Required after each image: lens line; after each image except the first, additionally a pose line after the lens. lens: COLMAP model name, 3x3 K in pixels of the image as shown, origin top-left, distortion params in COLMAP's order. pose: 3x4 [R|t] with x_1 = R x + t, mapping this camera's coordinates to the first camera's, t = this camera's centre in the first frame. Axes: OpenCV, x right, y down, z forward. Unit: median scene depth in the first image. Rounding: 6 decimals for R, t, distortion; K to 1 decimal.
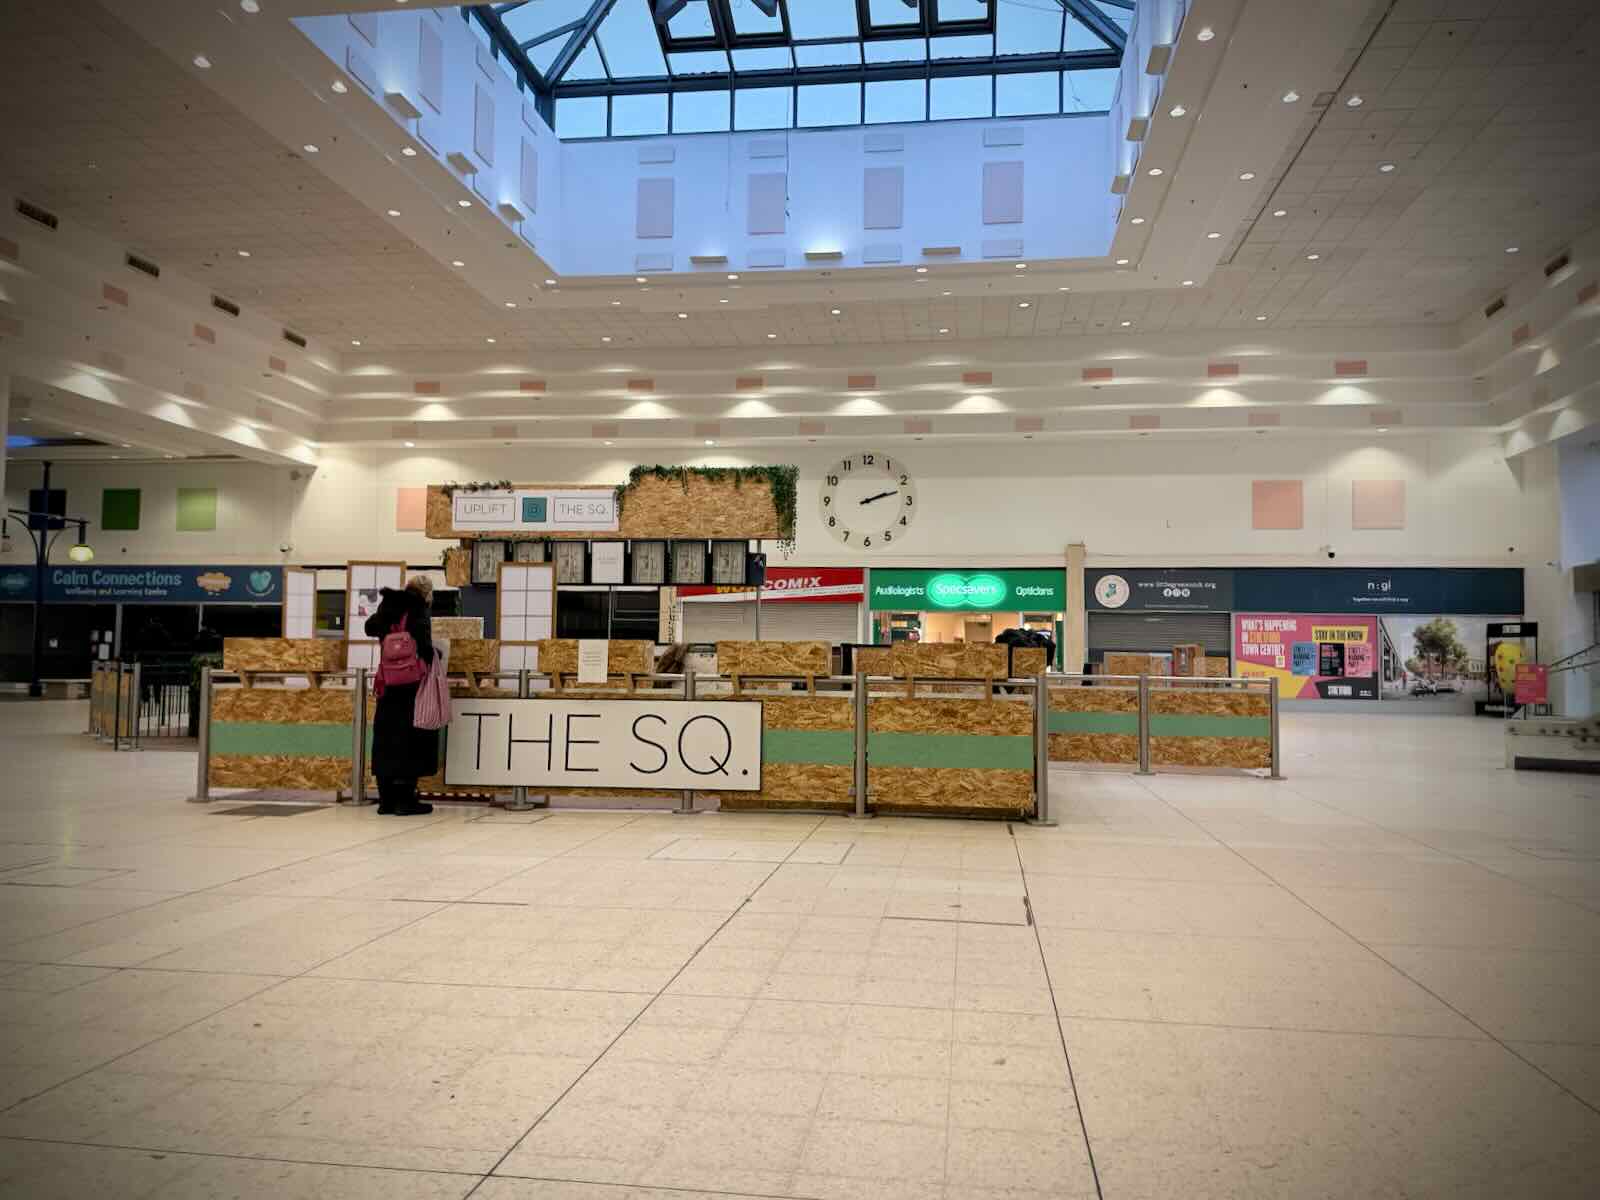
lens RADIAL K [[1176.6, 0, 798.7], [0, 1176.6, 592.3], [0, 0, 1]] dist [0.131721, -0.002432]
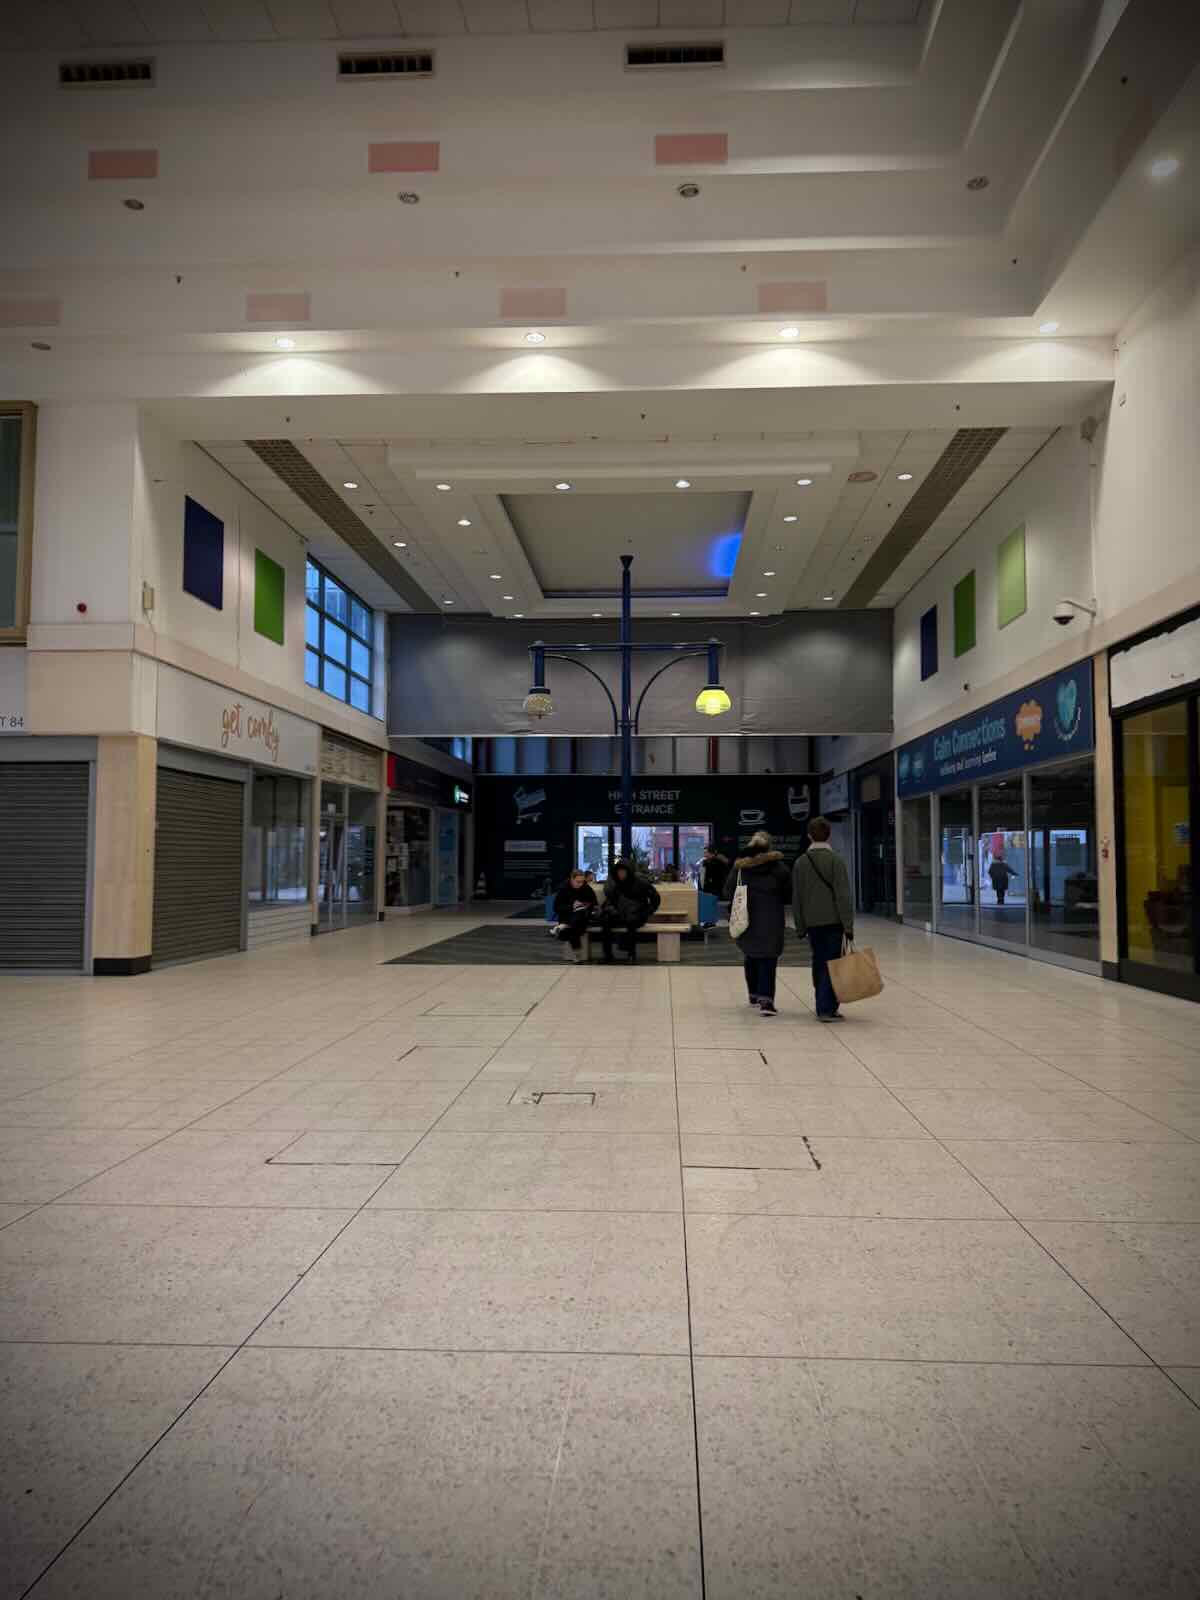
lens RADIAL K [[1119.7, 0, 605.4], [0, 1119.7, 794.4], [0, 0, 1]] dist [0.221180, -0.341396]
pose [[0.100047, -0.070724, -0.992466, -0.069759], [0.054658, 0.996355, -0.065492, 0.044015], [0.993480, -0.047694, 0.103548, 0.883358]]
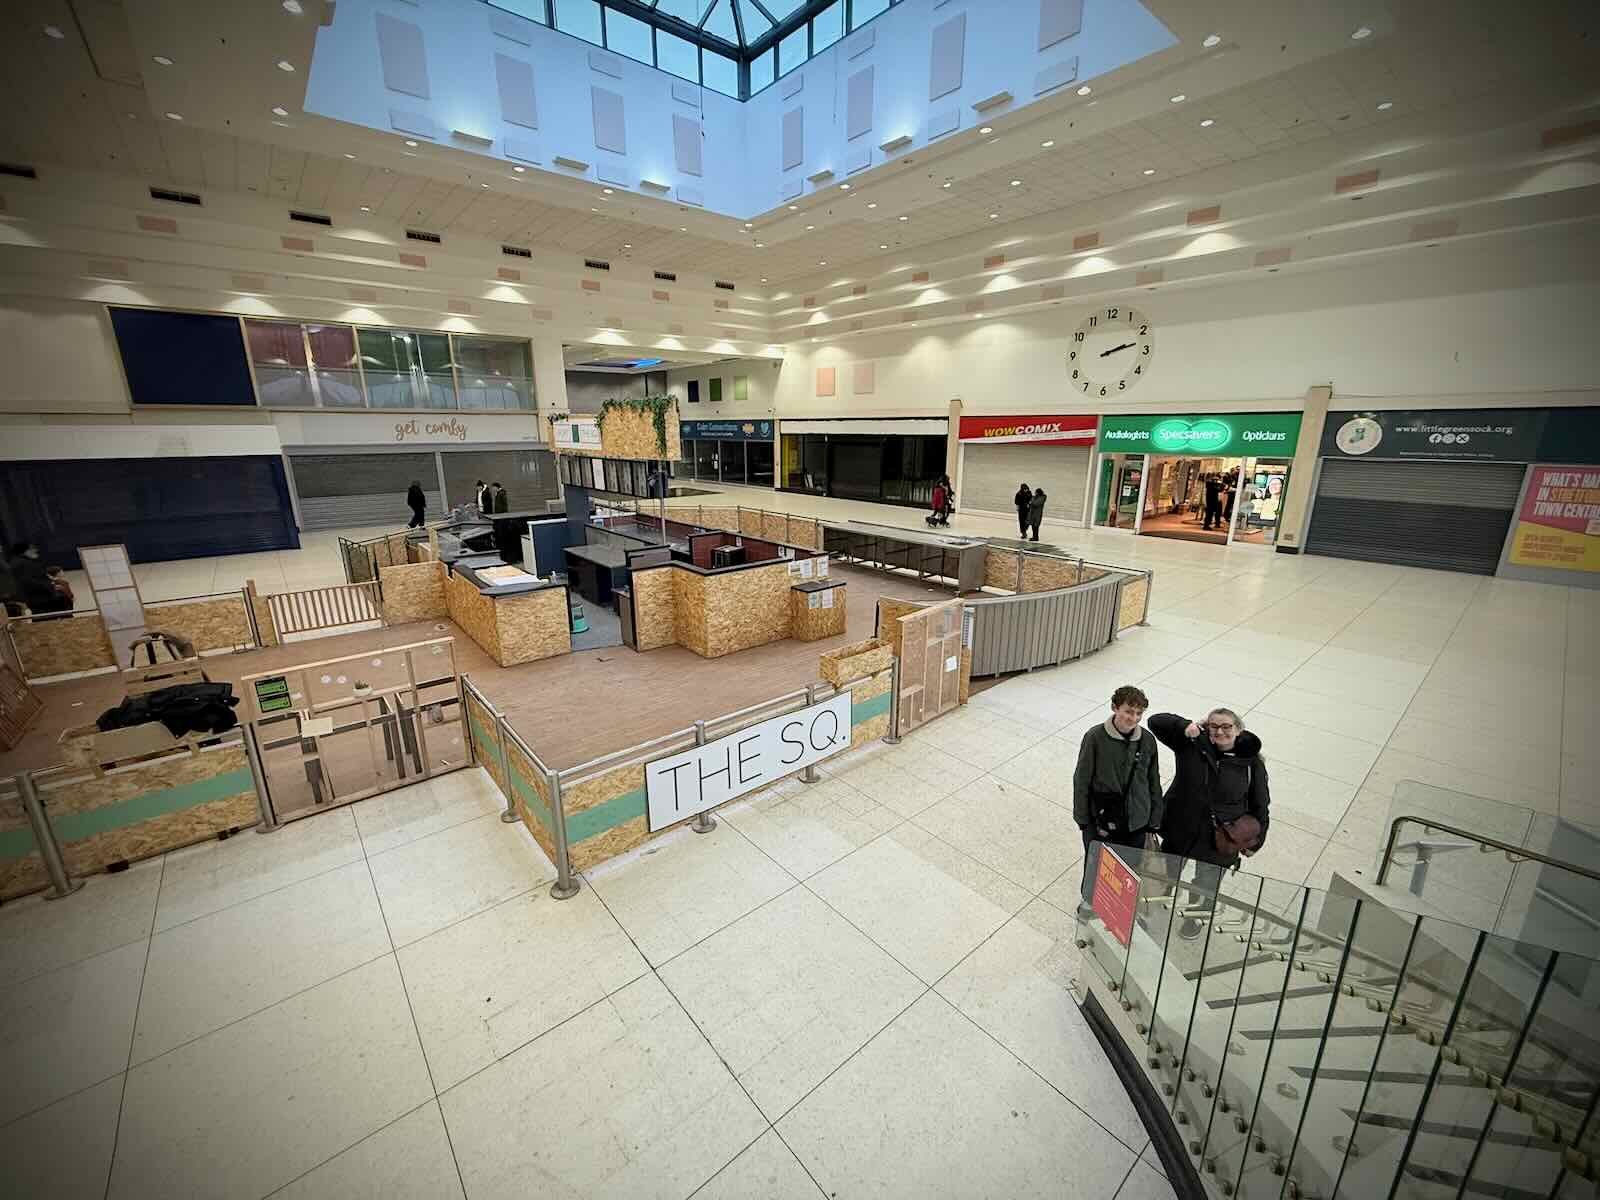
lens RADIAL K [[636.9, 0, 794.2], [0, 636.9, 597.1], [0, 0, 1]] dist [0.006409, -0.000095]
pose [[0.750631, 0.157358, -0.641710, 0.273334], [0.049907, 0.954948, 0.292547, -0.050035], [0.658835, -0.251621, 0.708960, 0.314050]]
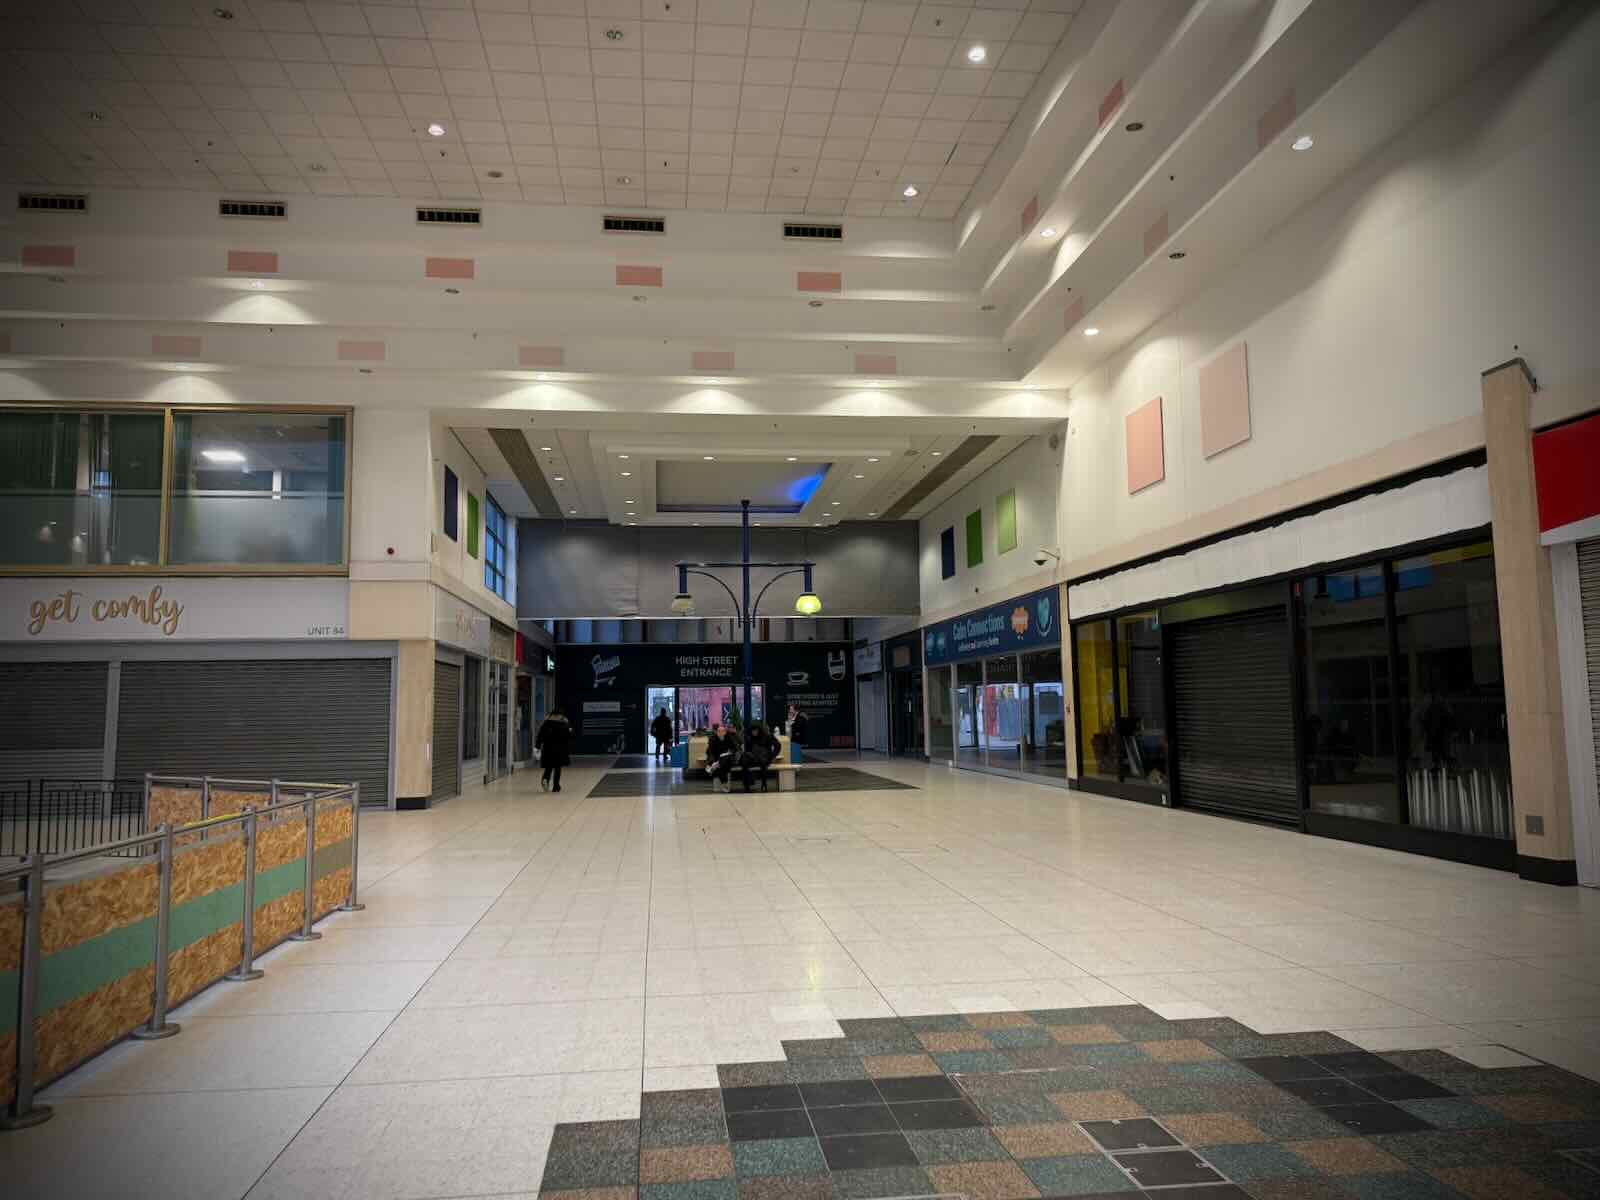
lens RADIAL K [[1148.6, 0, 787.2], [0, 1148.6, 603.3], [0, 0, 1]] dist [0.273016, -0.378569]
pose [[0.258441, -0.107286, -0.960051, 0.140387], [0.073100, 0.993136, -0.091305, 0.036446], [0.963257, -0.046582, 0.264510, 0.775475]]
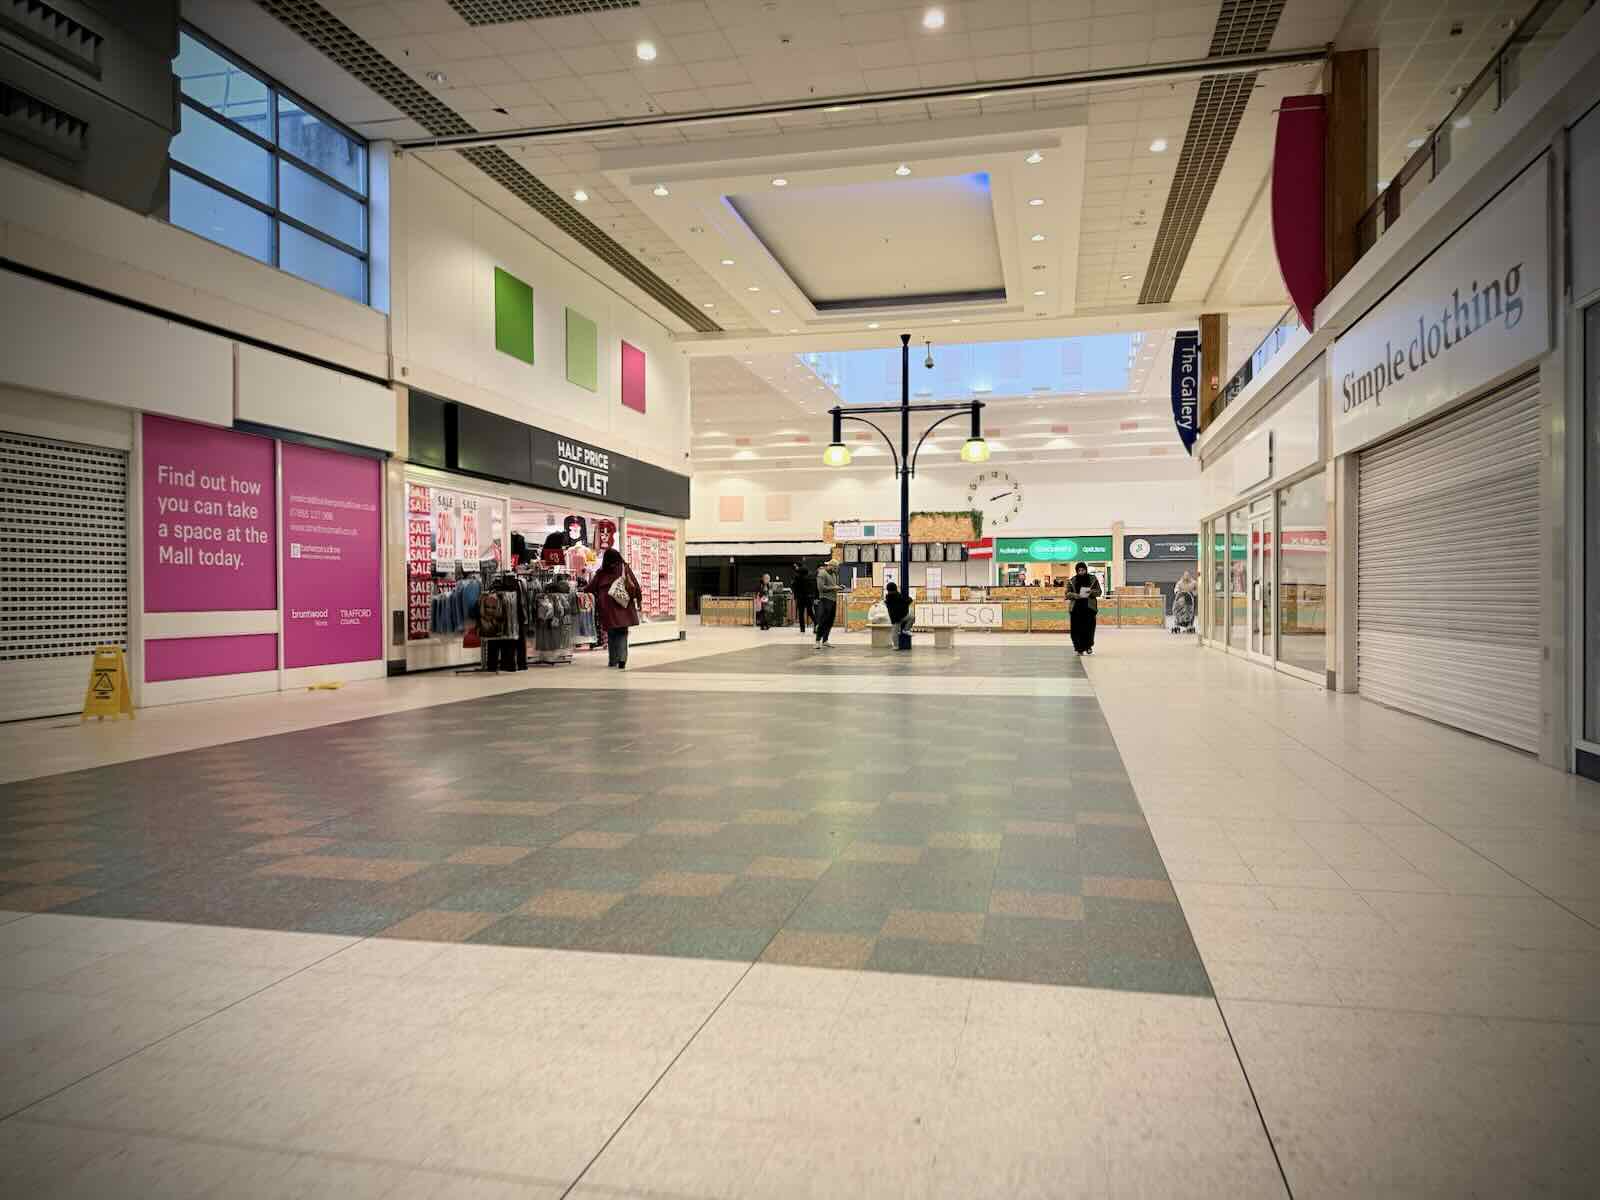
lens RADIAL K [[1119.7, 0, 800.0], [0, 1119.7, 600.0], [0, 0, 1]] dist [0.221180, -0.341396]
pose [[0.997075, -0.016092, -0.074714, -0.107696], [0.020924, 0.997708, 0.064352, -0.043340], [0.073507, -0.065727, 0.995126, -0.696336]]
